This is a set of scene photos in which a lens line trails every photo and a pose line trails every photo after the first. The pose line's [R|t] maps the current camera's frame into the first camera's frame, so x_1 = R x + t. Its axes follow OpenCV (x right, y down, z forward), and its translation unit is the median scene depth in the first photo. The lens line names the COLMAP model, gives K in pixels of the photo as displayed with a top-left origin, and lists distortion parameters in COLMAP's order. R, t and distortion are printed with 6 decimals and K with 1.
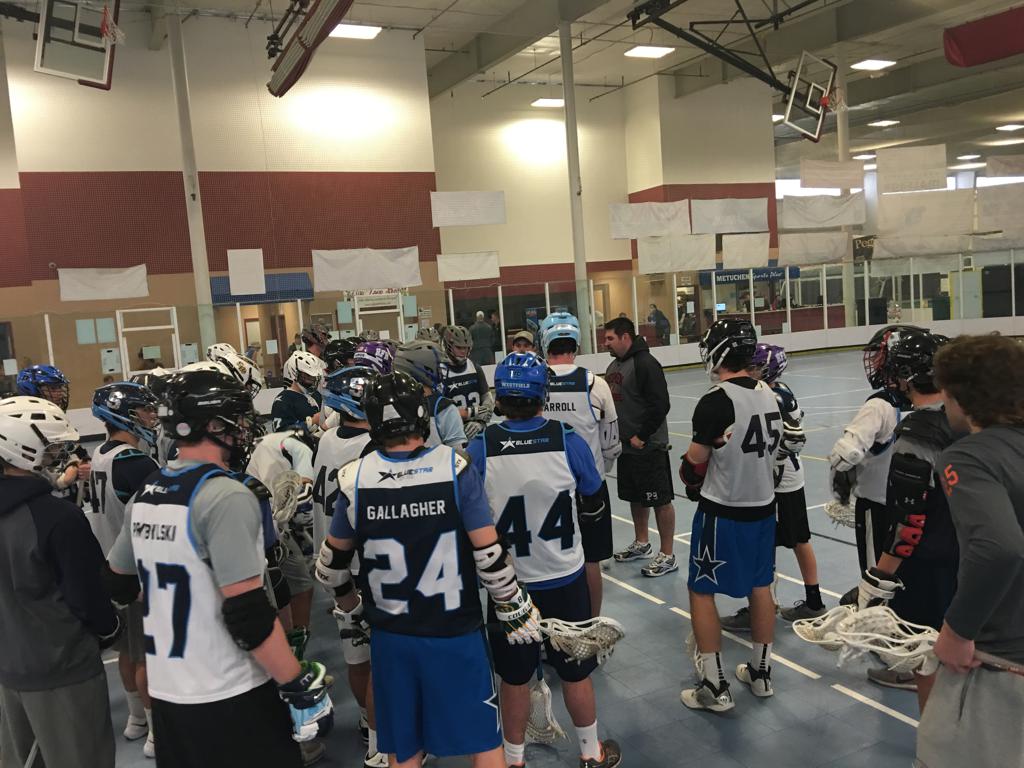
lens RADIAL K [[861.4, 0, 489.6], [0, 861.4, 377.8], [0, 0, 1]] dist [0.072405, -0.115529]
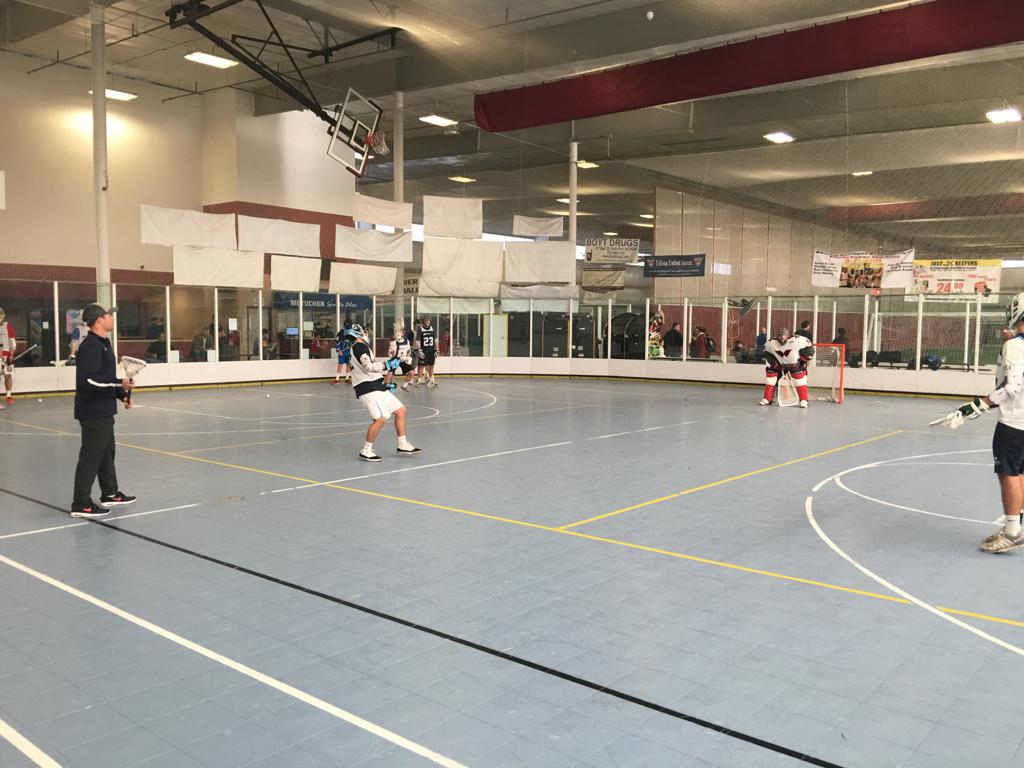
lens RADIAL K [[861.4, 0, 525.5], [0, 861.4, 371.9], [0, 0, 1]] dist [0.072405, -0.115529]
pose [[0.898226, 0.060656, 0.435329, 0.106878], [-0.041338, 0.997700, -0.053719, 0.010392], [-0.437586, 0.030256, 0.898667, -0.016328]]
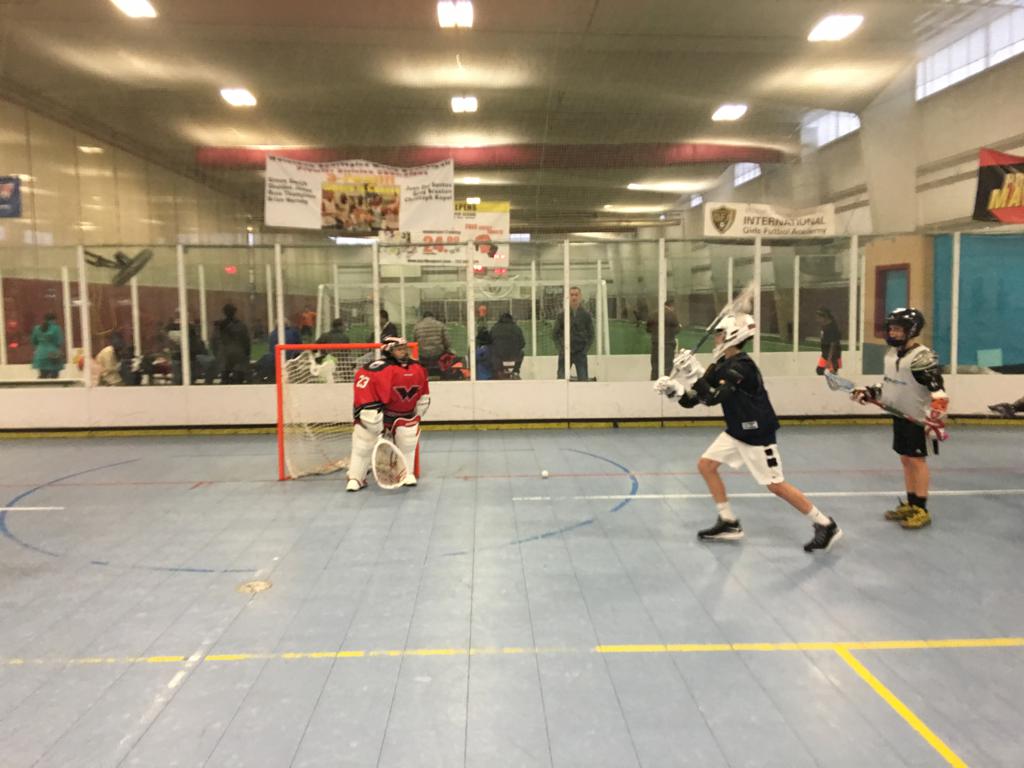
lens RADIAL K [[861.4, 0, 509.1], [0, 861.4, 380.5], [0, 0, 1]] dist [0.072405, -0.115529]
pose [[0.392815, -0.010965, 0.919552, 0.413315], [0.063790, 0.997845, -0.015351, -0.047128], [-0.917402, 0.064688, 0.392668, 0.401006]]
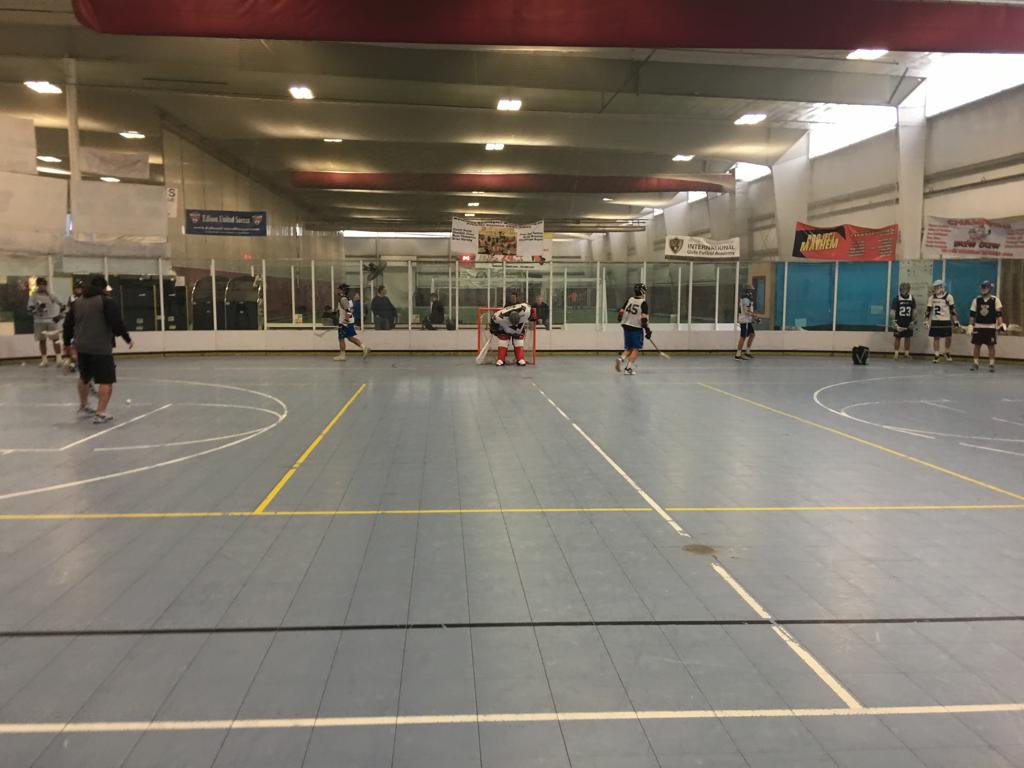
lens RADIAL K [[861.4, 0, 502.4], [0, 861.4, 391.8], [0, 0, 1]] dist [0.072405, -0.115529]
pose [[0.354667, -0.030765, 0.934486, -0.101625], [0.049584, 0.998671, 0.014059, -0.001056], [-0.933677, 0.041349, 0.355722, 0.313047]]
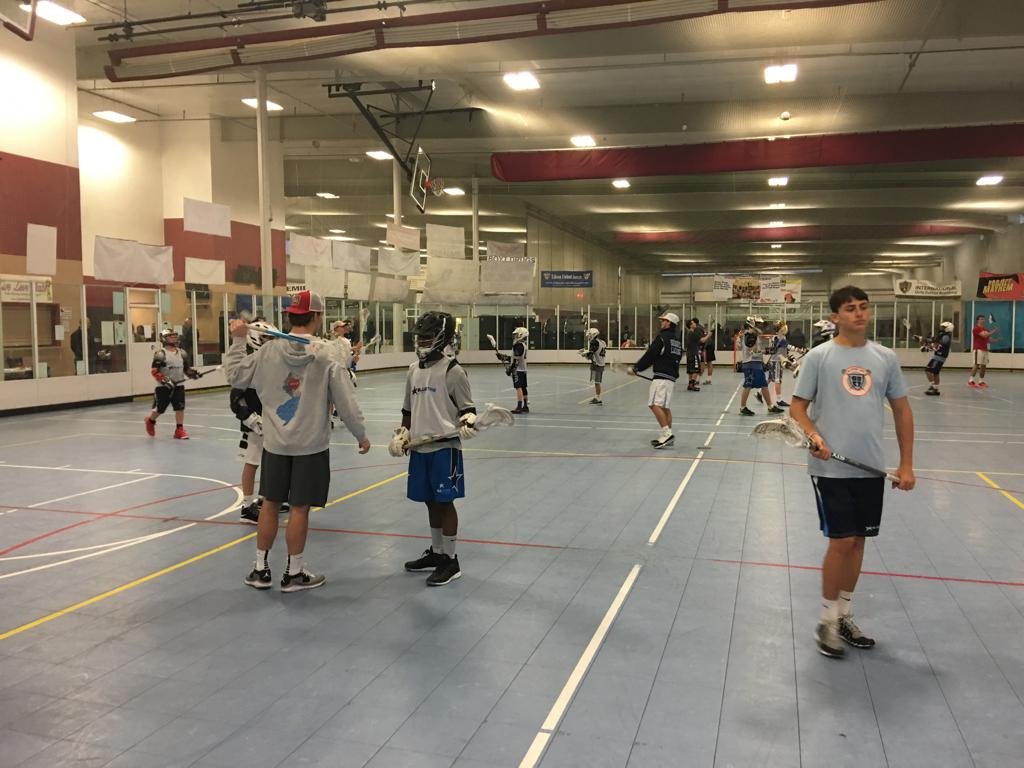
lens RADIAL K [[861.4, 0, 507.6], [0, 861.4, 387.8], [0, 0, 1]] dist [0.072405, -0.115529]
pose [[0.666018, 0.020330, 0.745659, -0.503579], [0.013587, 0.999132, -0.039377, 0.054368], [-0.745812, 0.036357, 0.665164, 0.008316]]
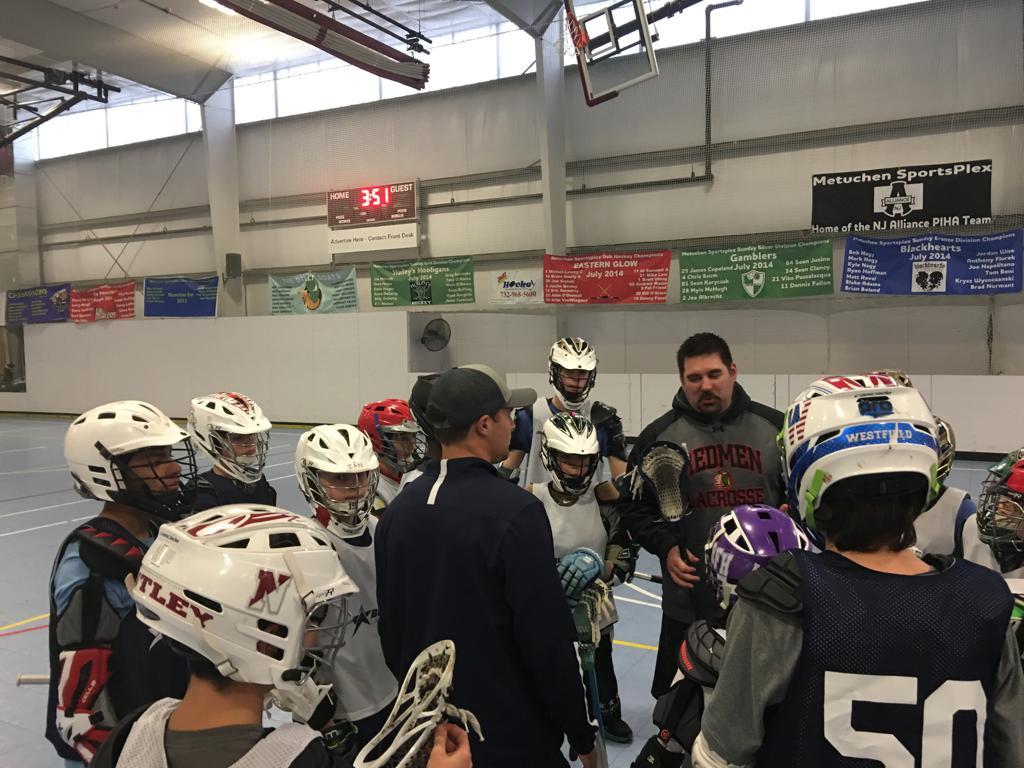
lens RADIAL K [[861.4, 0, 511.8], [0, 861.4, 384.3], [0, 0, 1]] dist [0.072405, -0.115529]
pose [[-0.582977, 0.049981, 0.810950, 0.694065], [0.123528, 0.991955, 0.027665, -0.090443], [-0.803044, 0.116303, -0.584461, 0.685625]]
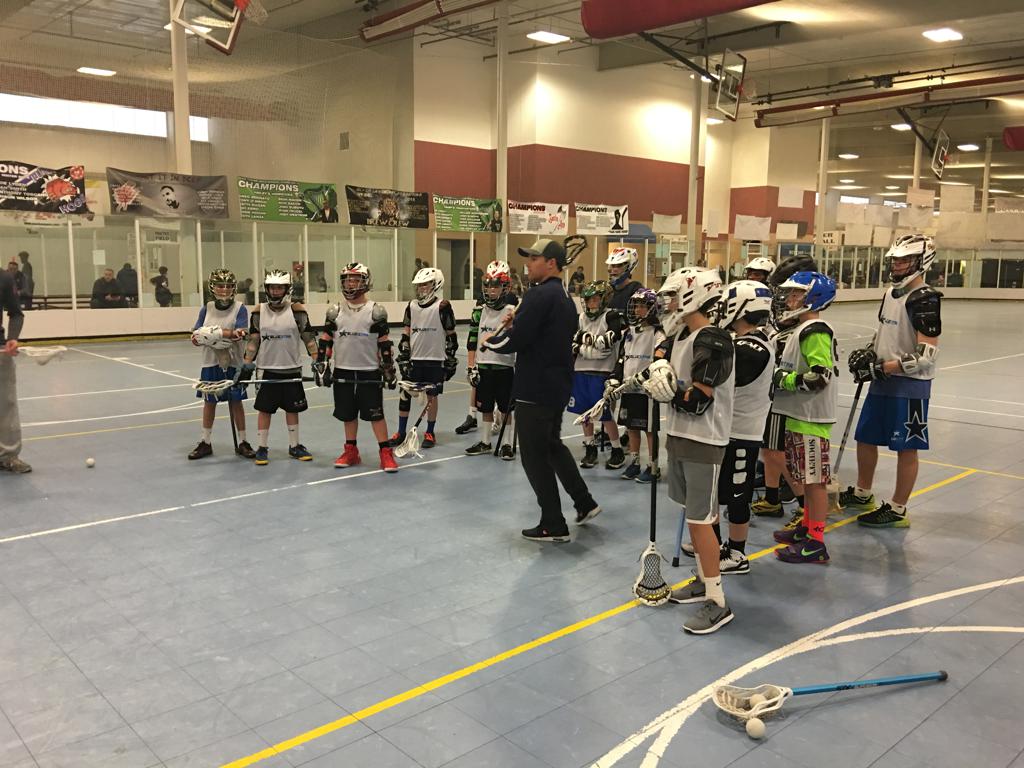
lens RADIAL K [[861.4, 0, 510.5], [0, 861.4, 373.7], [0, 0, 1]] dist [0.072405, -0.115529]
pose [[0.948366, 0.045365, 0.313917, -0.930045], [-0.056588, 0.998040, 0.026728, 0.117800], [-0.312089, -0.043112, 0.949074, -0.404398]]
